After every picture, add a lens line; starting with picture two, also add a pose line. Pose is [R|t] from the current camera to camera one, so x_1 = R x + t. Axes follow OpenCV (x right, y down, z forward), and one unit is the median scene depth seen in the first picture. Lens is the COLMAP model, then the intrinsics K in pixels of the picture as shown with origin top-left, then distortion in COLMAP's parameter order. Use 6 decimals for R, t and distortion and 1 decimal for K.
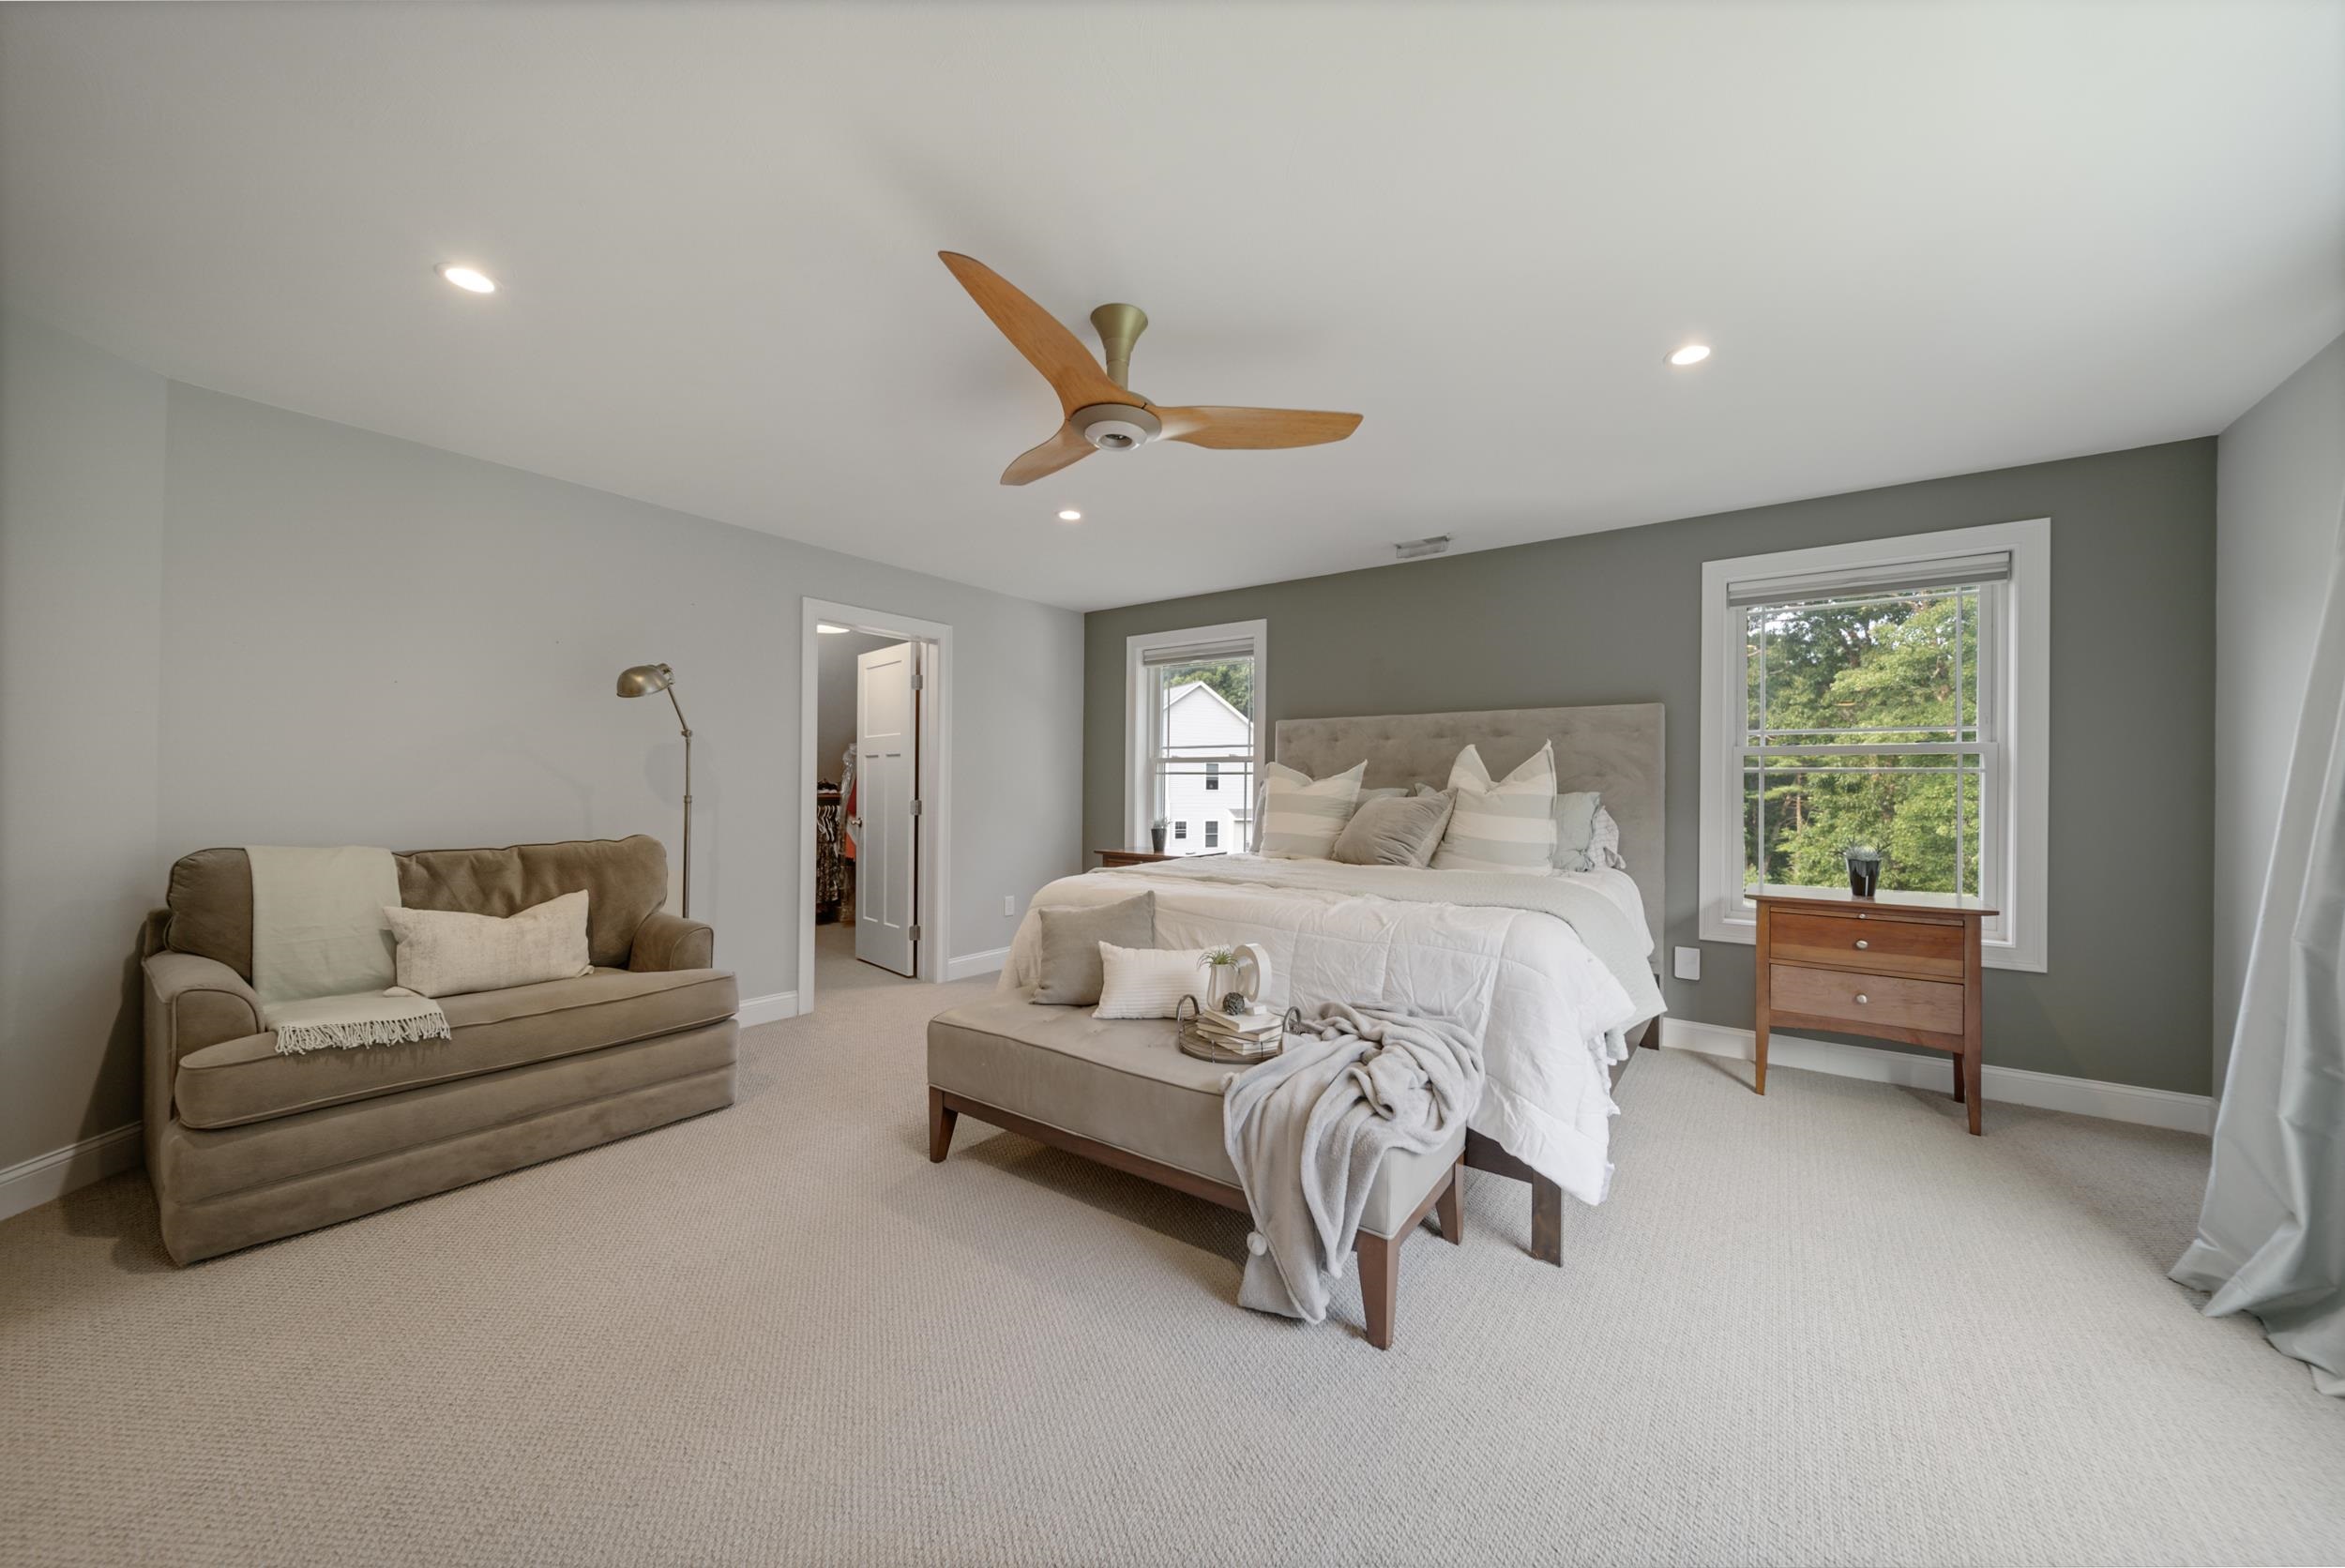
lens RADIAL K [[841.7, 0, 1170.3], [0, 841.7, 788.4], [0, 0, 1]] dist [-0.001655, -0.000032]
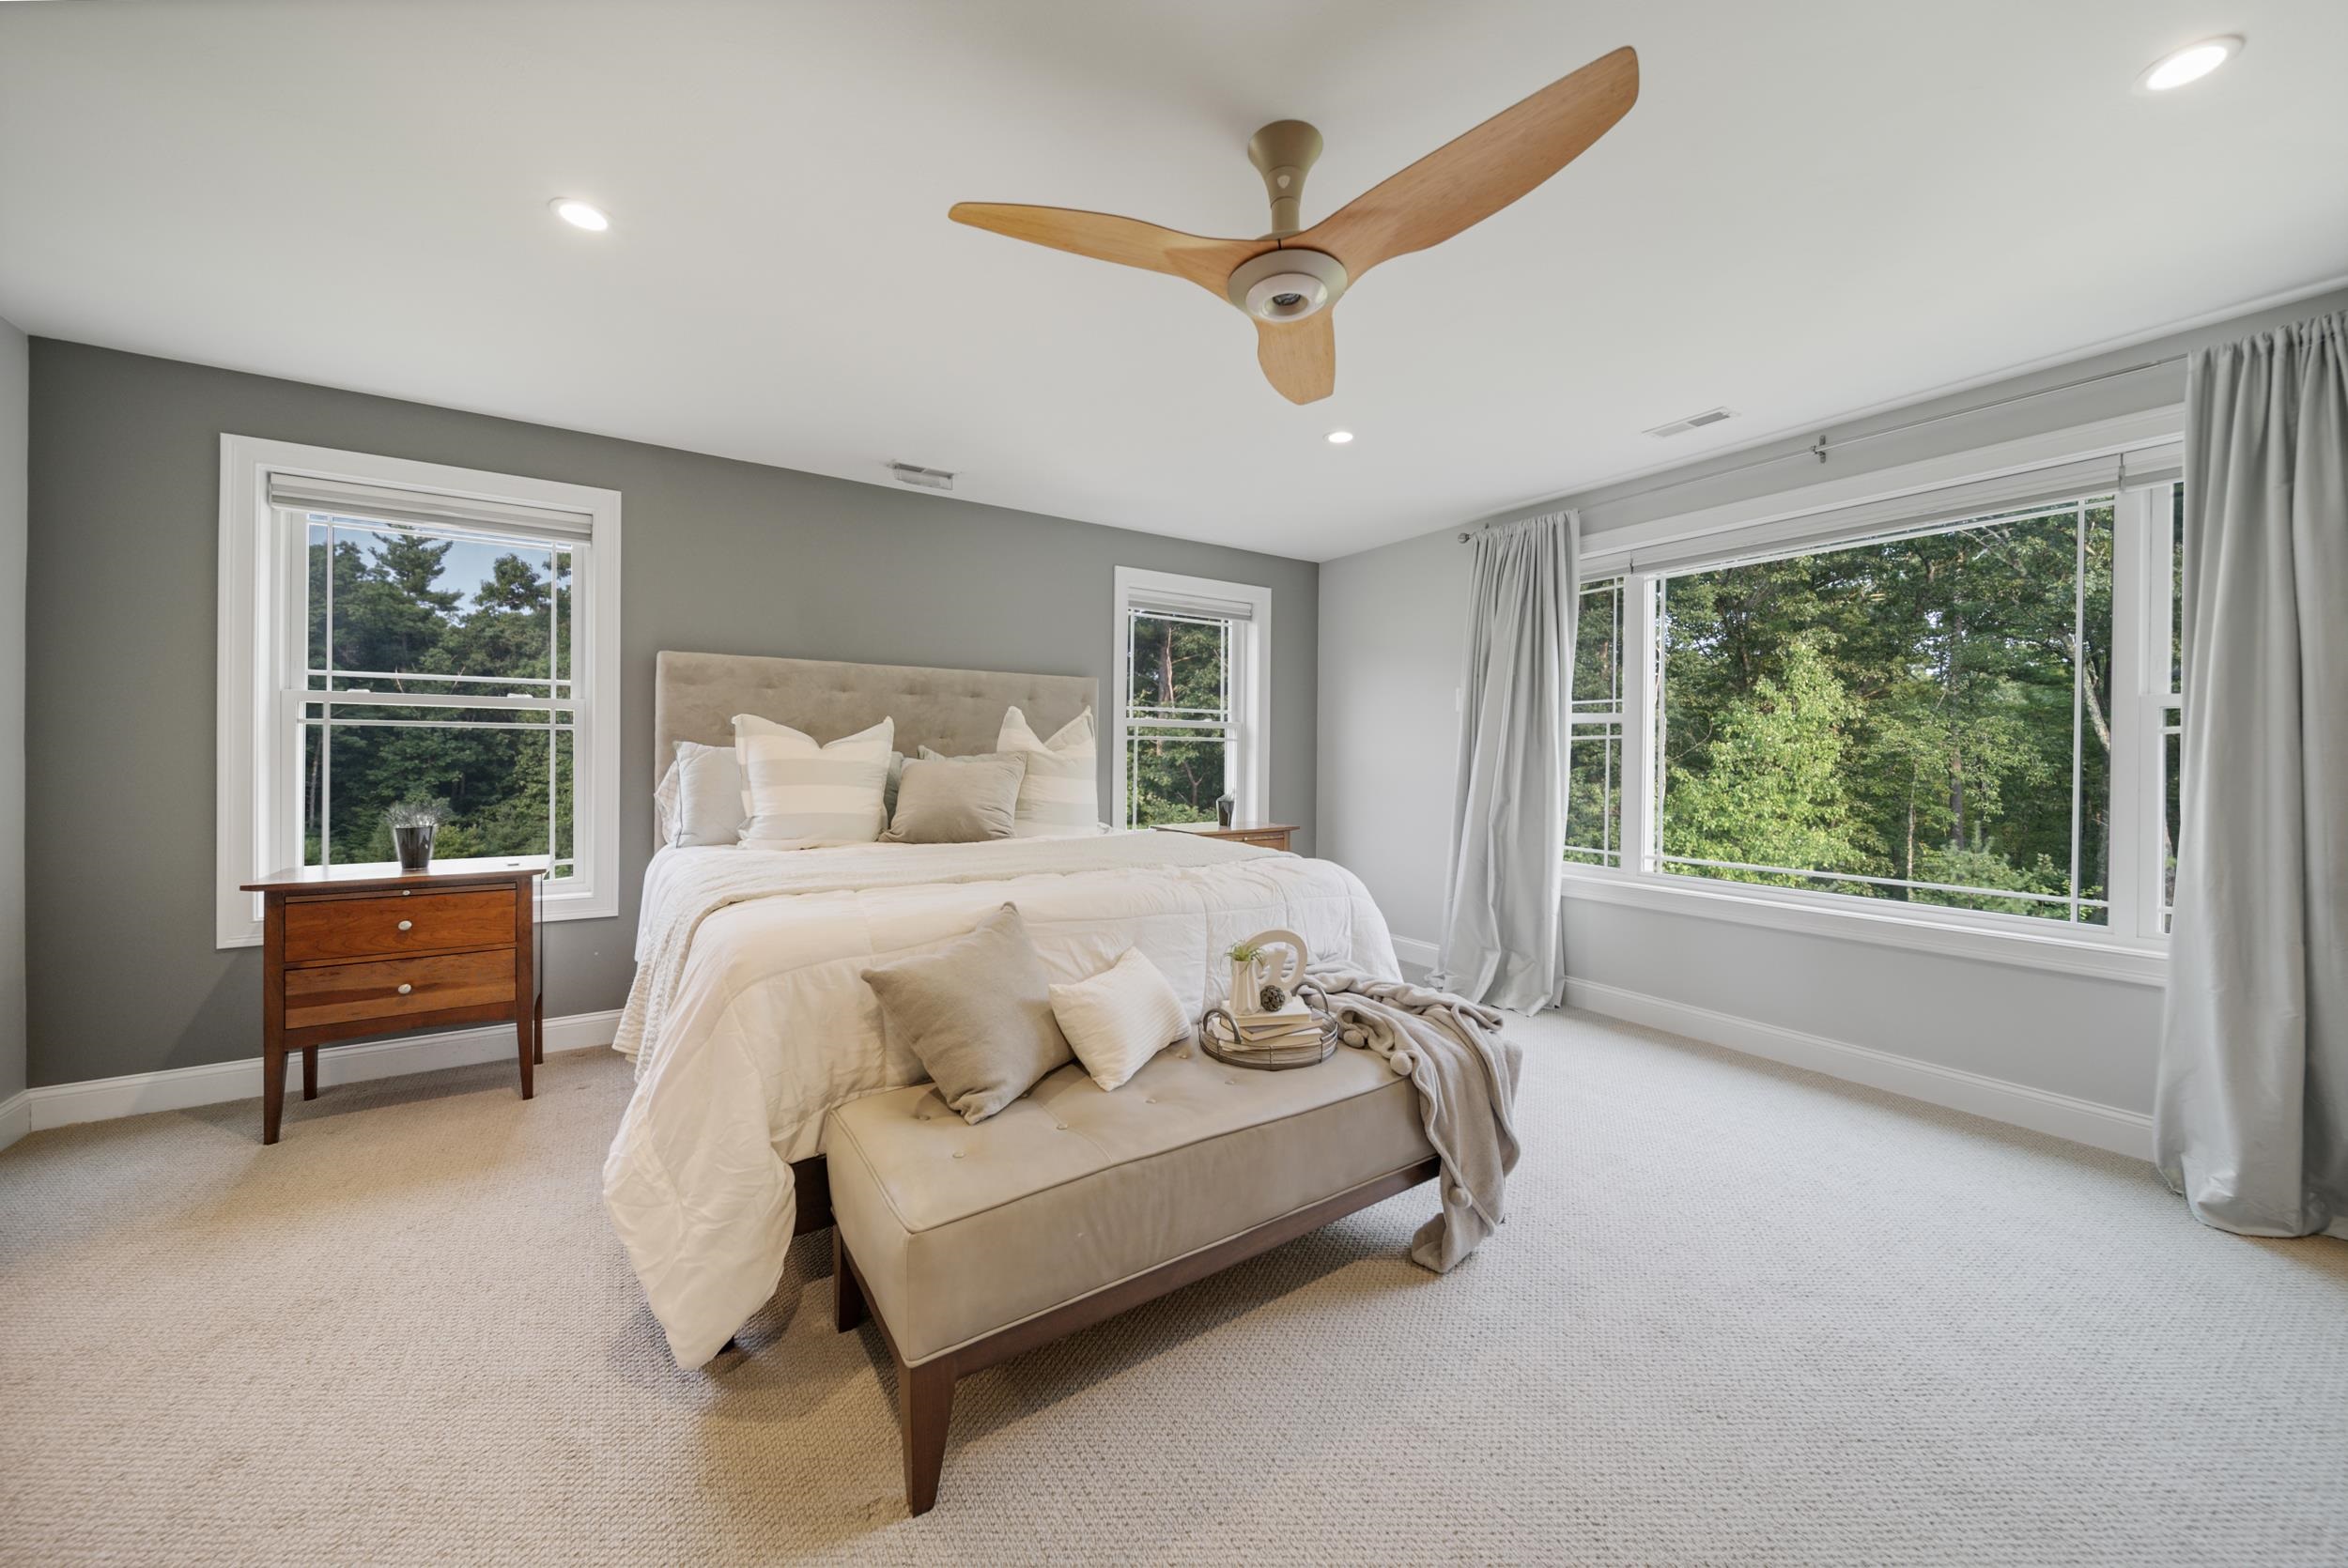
lens RADIAL K [[839.3, 0, 1180.6], [0, 839.3, 773.9], [0, 0, 1]] dist [-0.000805, -0.000153]
pose [[0.337247, -0.025983, 0.941058, -0.506147], [-0.002899, 0.999586, 0.028638, -0.002610], [-0.941412, -0.012387, 0.337032, 0.518410]]
